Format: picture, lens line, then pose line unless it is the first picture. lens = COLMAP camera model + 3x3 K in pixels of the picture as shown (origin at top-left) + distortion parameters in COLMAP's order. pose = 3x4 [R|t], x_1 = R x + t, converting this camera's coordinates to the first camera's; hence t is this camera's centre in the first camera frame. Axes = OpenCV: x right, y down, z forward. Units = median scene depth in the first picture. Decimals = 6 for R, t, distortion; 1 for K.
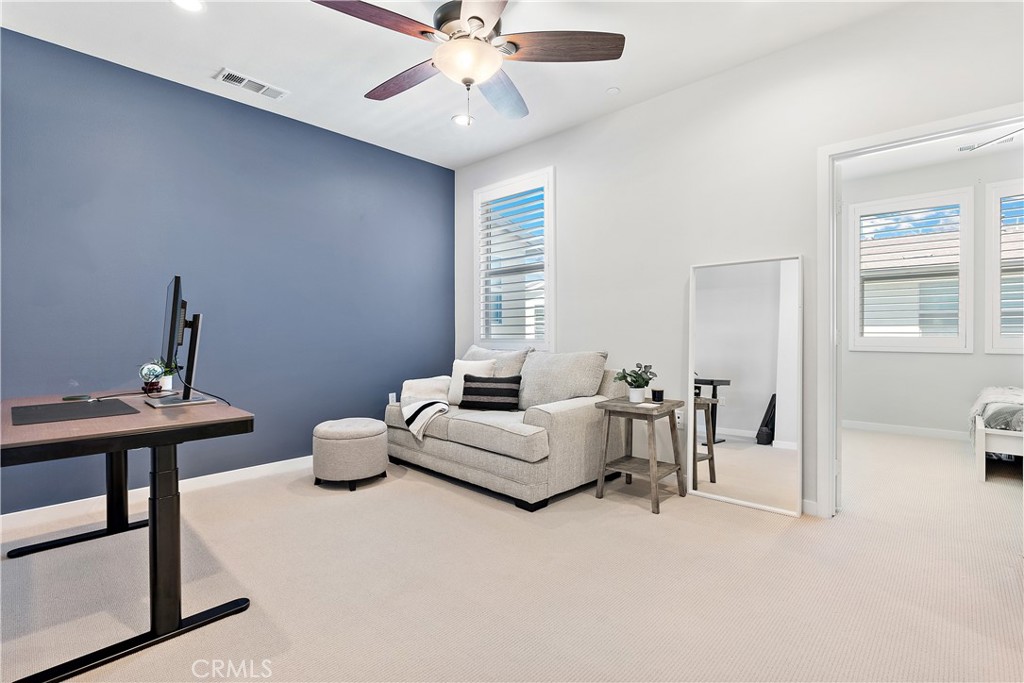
lens RADIAL K [[479.2, 0, 513.1], [0, 479.2, 334.8], [0, 0, 1]] dist [-0.010660, 0.003183]
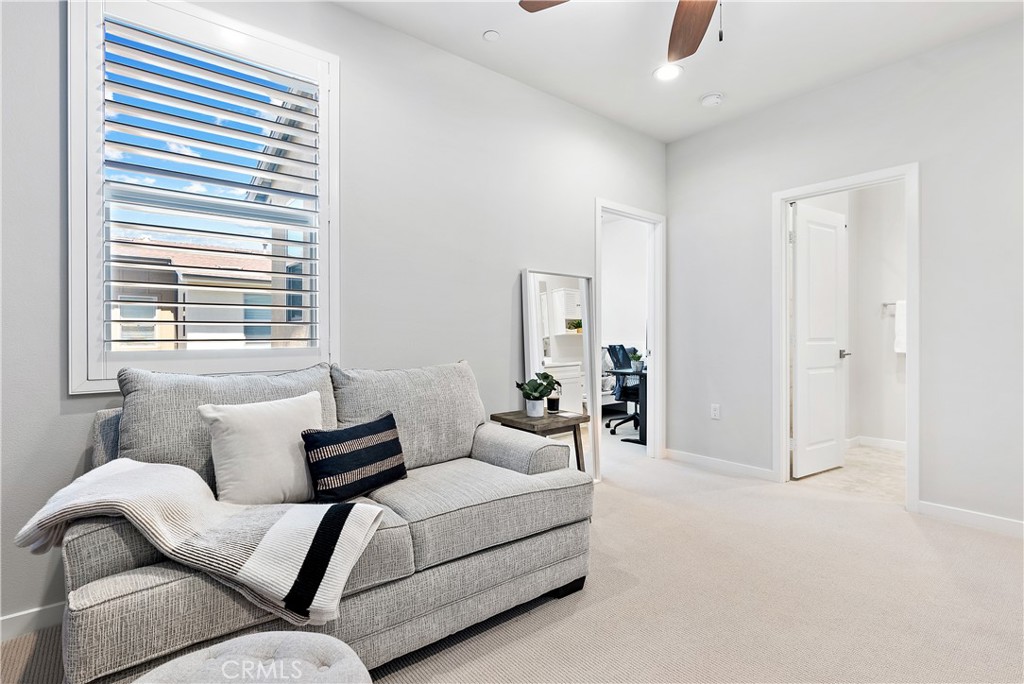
lens RADIAL K [[516.7, 0, 513.0], [0, 516.7, 339.9], [0, 0, 1]] dist [0.000597, 0.000060]
pose [[0.132202, -0.007934, 0.991191, -0.626253], [0.020118, 0.999783, 0.005320, -0.004144], [-0.991019, 0.019237, 0.132333, 0.853319]]
